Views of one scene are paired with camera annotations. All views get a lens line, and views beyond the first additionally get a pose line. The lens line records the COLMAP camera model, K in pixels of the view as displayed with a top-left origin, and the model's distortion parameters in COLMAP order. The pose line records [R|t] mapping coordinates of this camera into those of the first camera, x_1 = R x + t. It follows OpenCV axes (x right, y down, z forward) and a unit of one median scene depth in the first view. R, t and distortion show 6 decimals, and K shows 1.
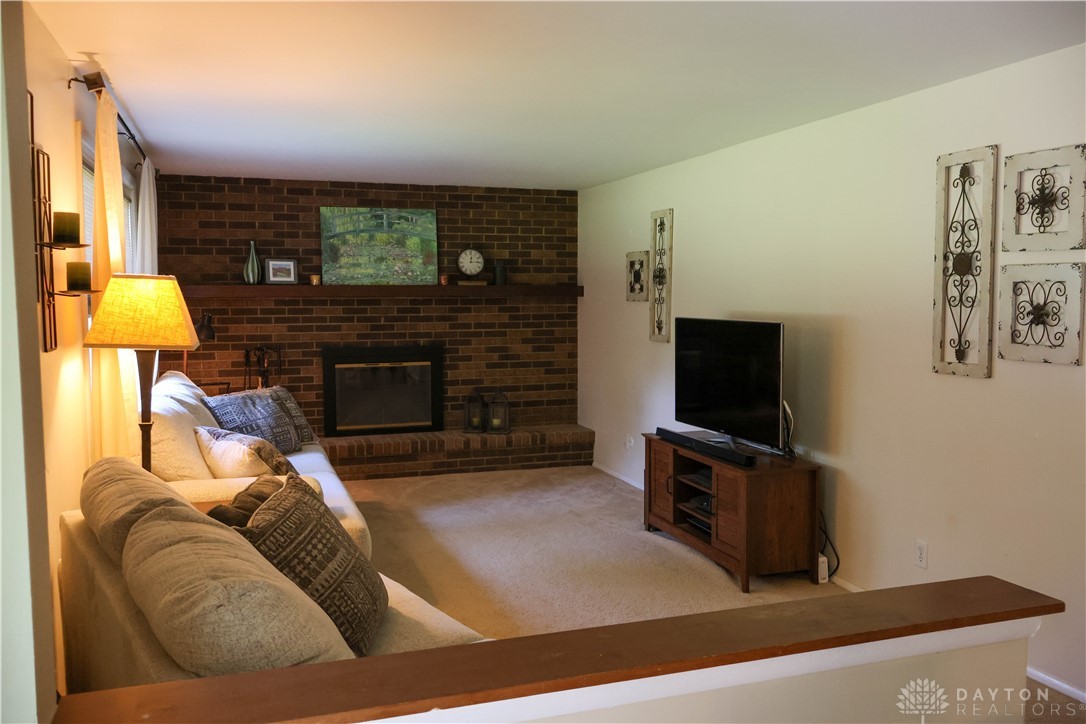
lens RADIAL K [[905.8, 0, 543.0], [0, 905.8, 362.0], [0, 0, 1]] dist [0.002843, 0.002164]
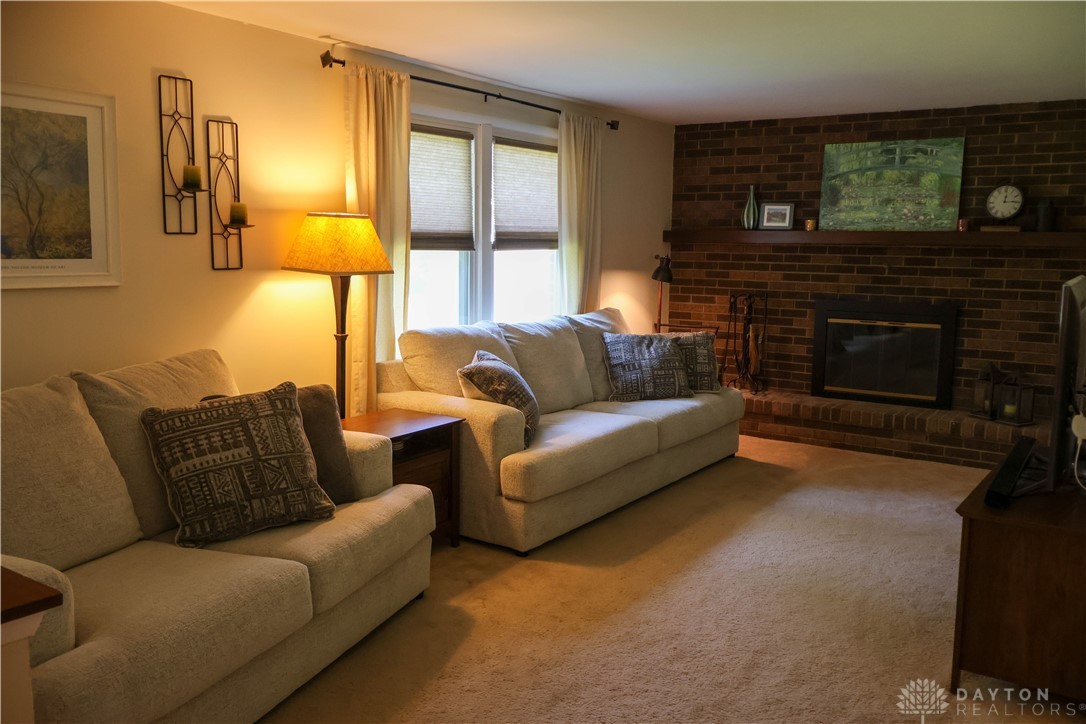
lens RADIAL K [[905.8, 0, 543.0], [0, 905.8, 362.0], [0, 0, 1]] dist [0.002843, 0.002164]
pose [[0.597619, 0.116343, -0.793295, 0.329715], [-0.076498, 0.993176, 0.088029, -0.011952], [0.798123, 0.008078, 0.602441, 0.219923]]
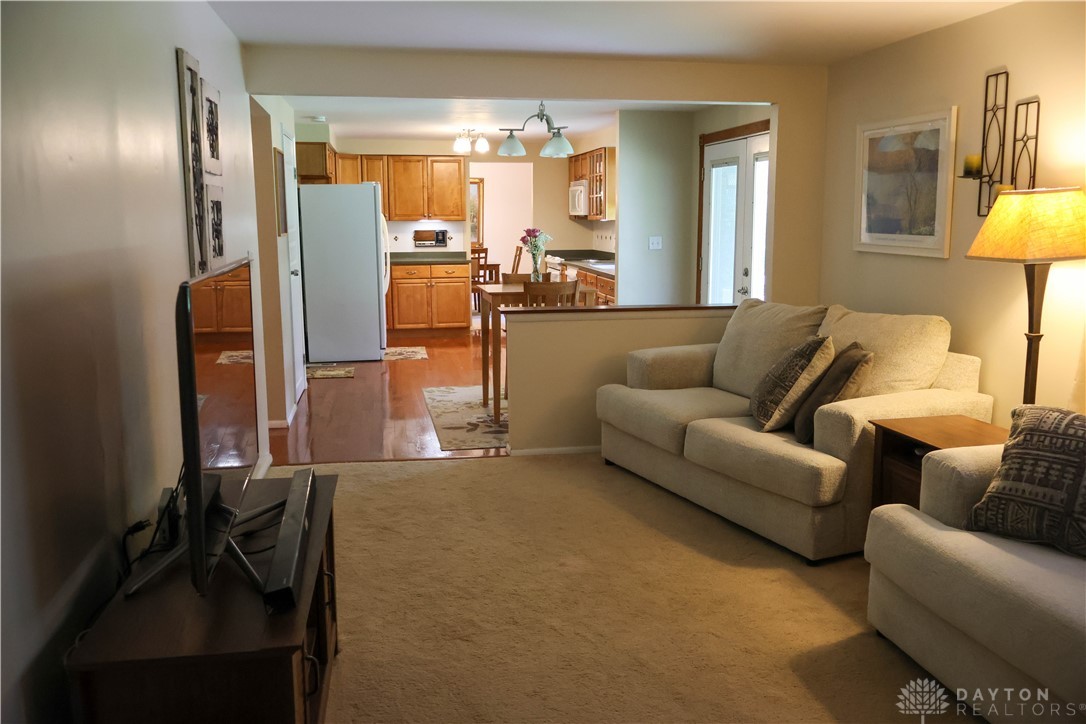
lens RADIAL K [[905.8, 0, 543.0], [0, 905.8, 362.0], [0, 0, 1]] dist [0.002843, 0.002164]
pose [[-0.987918, -0.020936, 0.153557, -0.024378], [0.016020, 0.971730, 0.235552, -0.072681], [-0.154147, 0.235166, -0.959654, 0.975986]]
